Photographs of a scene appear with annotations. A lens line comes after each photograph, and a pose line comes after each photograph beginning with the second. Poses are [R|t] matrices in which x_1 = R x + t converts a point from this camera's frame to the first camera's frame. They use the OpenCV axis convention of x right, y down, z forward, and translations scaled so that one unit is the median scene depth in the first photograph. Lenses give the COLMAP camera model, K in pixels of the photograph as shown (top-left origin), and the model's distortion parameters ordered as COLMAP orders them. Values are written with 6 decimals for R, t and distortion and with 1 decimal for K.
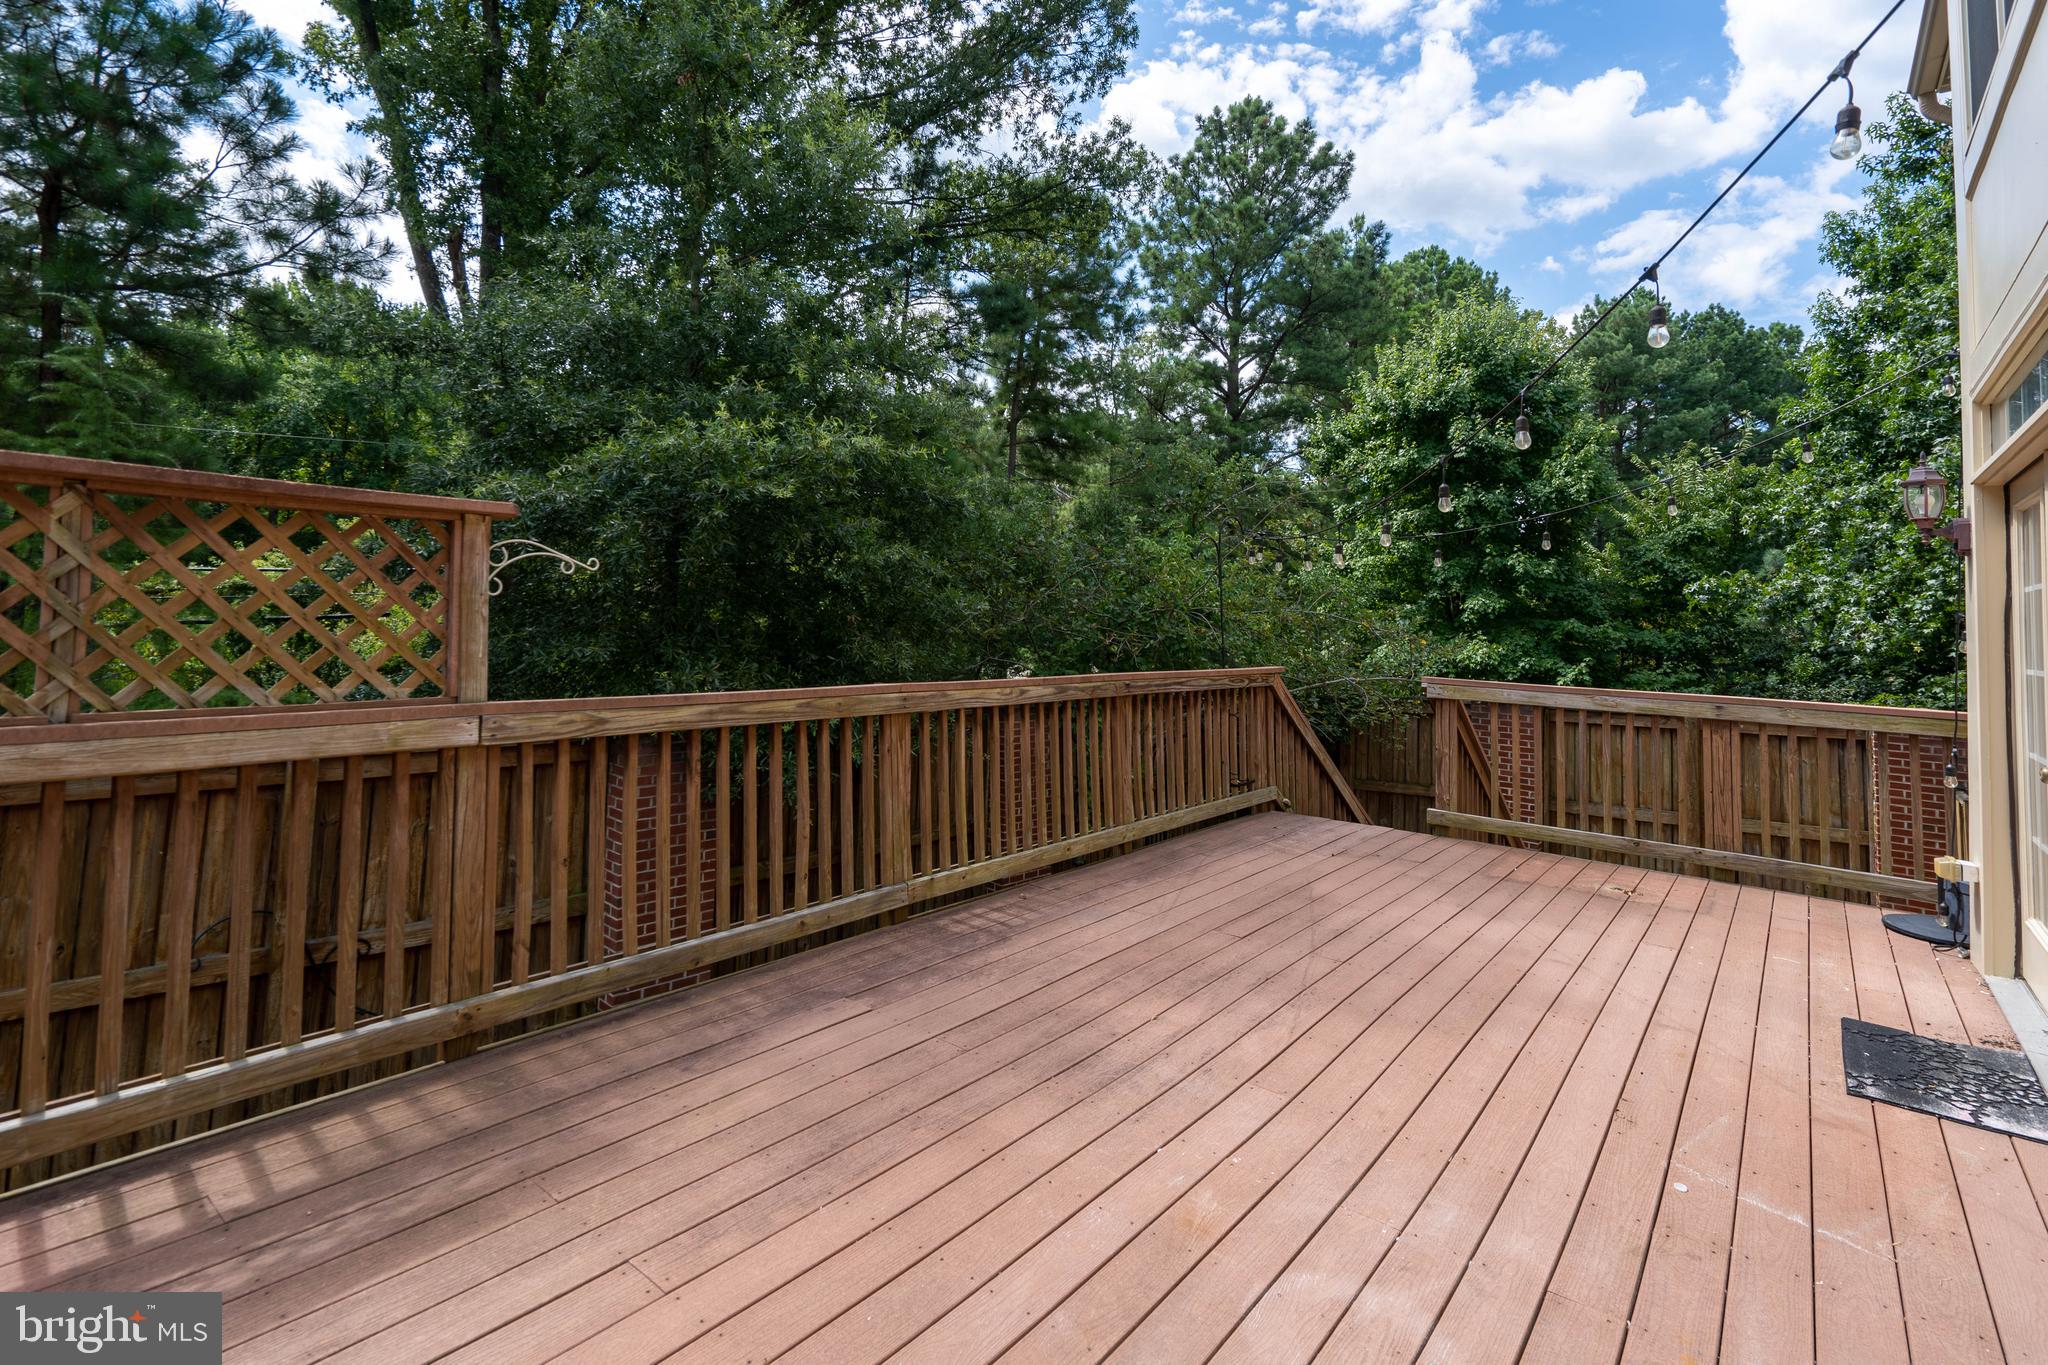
lens RADIAL K [[1011.6, 0, 1017.5], [0, 1011.6, 654.1], [0, 0, 1]] dist [-0.001379, -0.000843]
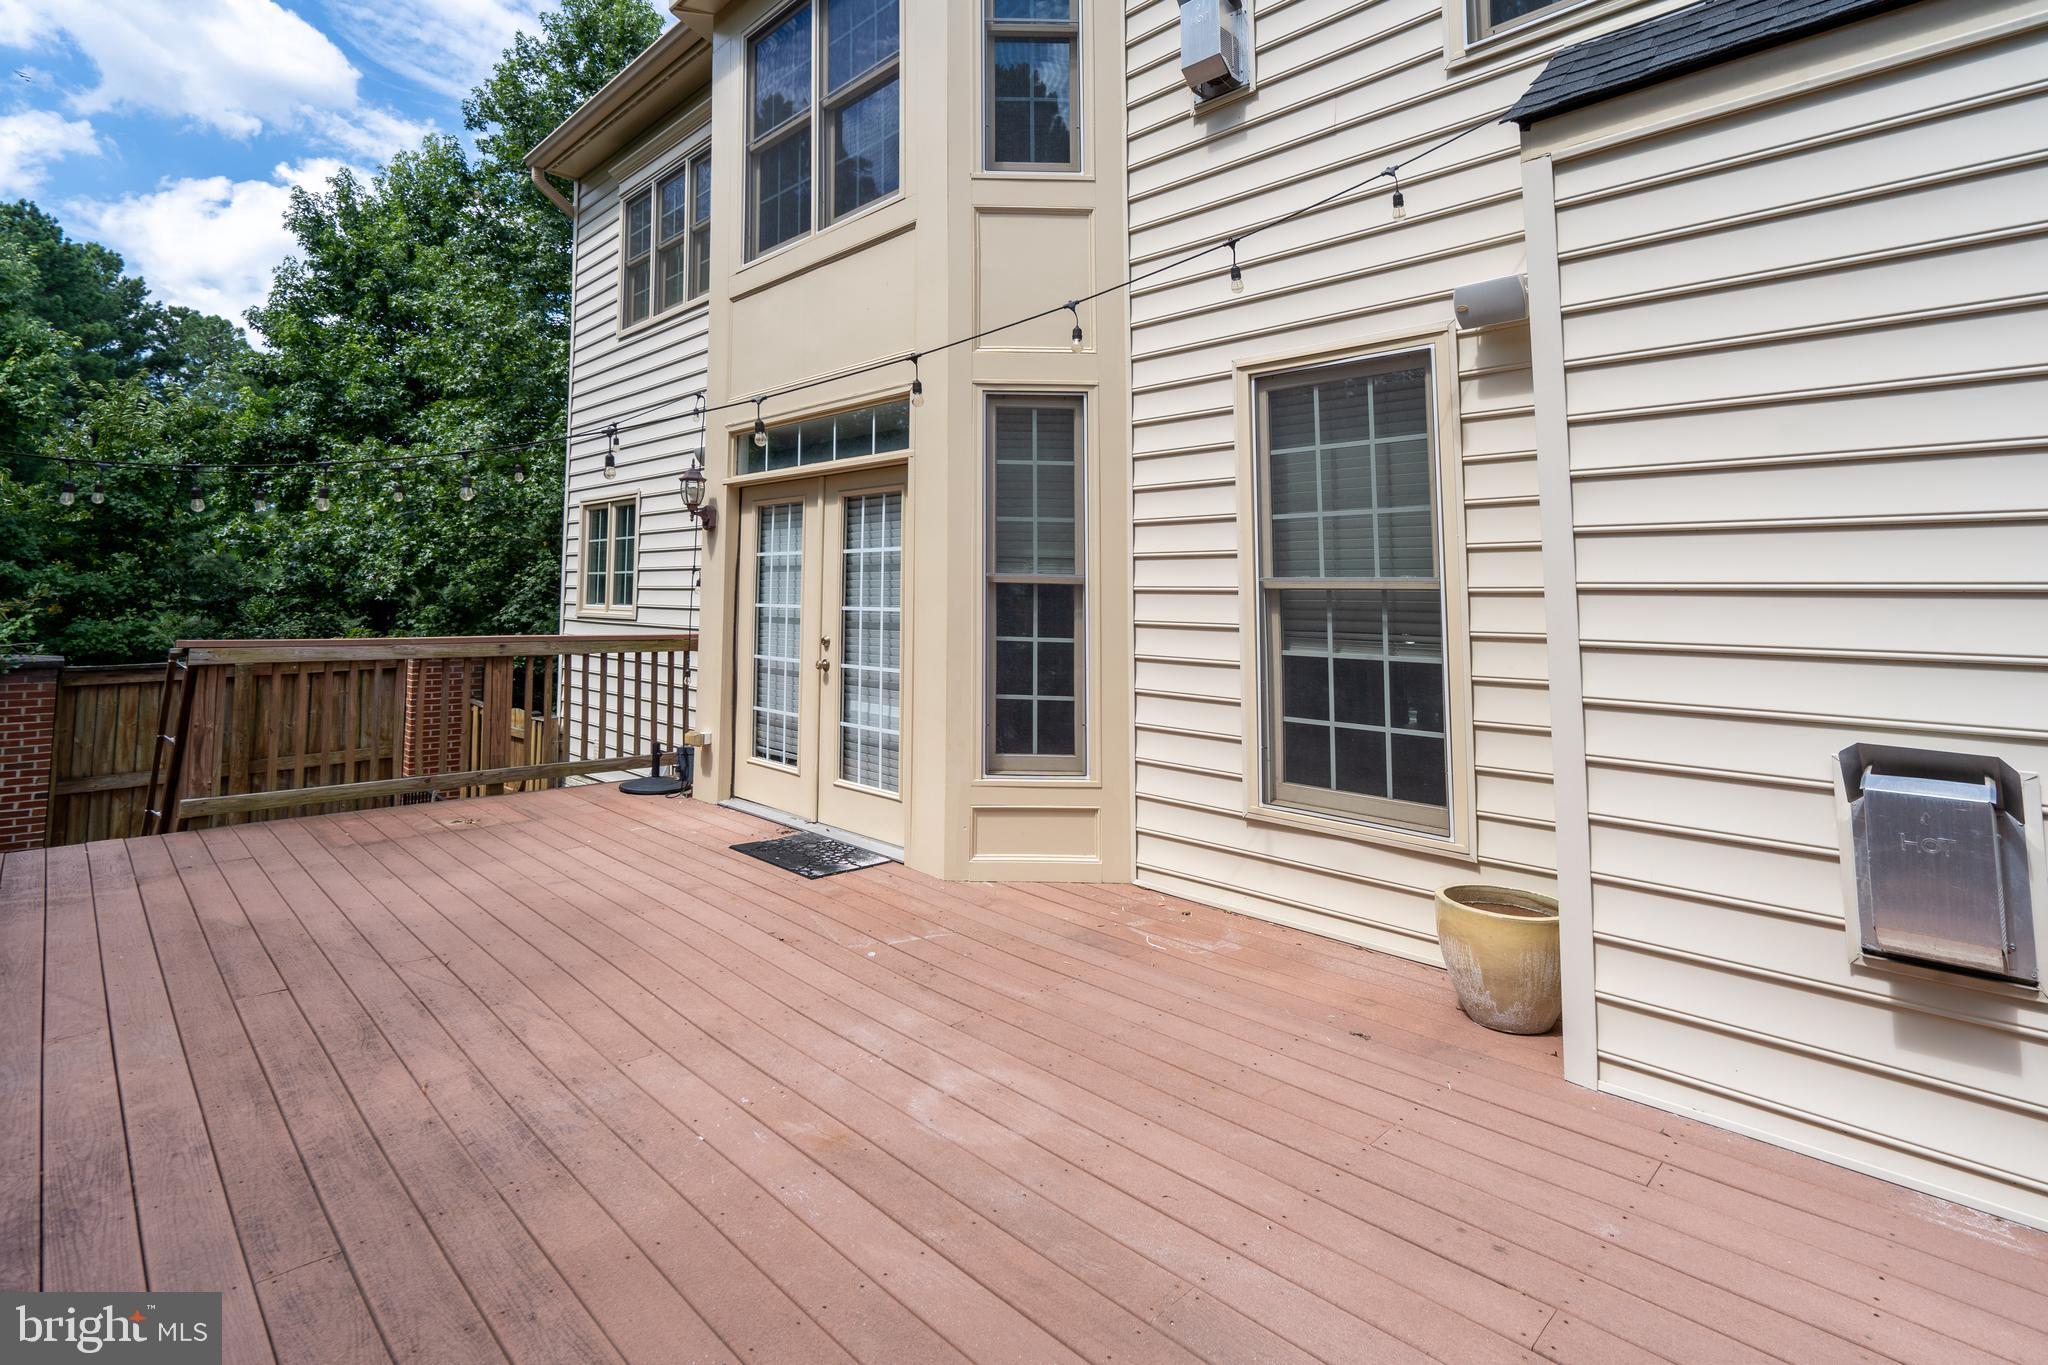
lens RADIAL K [[960.4, 0, 1027.0], [0, 960.4, 606.9], [0, 0, 1]] dist [-0.000119, 0.000034]
pose [[0.116456, -0.041991, 0.992308, -0.156577], [0.025349, 0.998906, 0.039295, -0.009448], [-0.992872, 0.020578, 0.117393, 0.126620]]
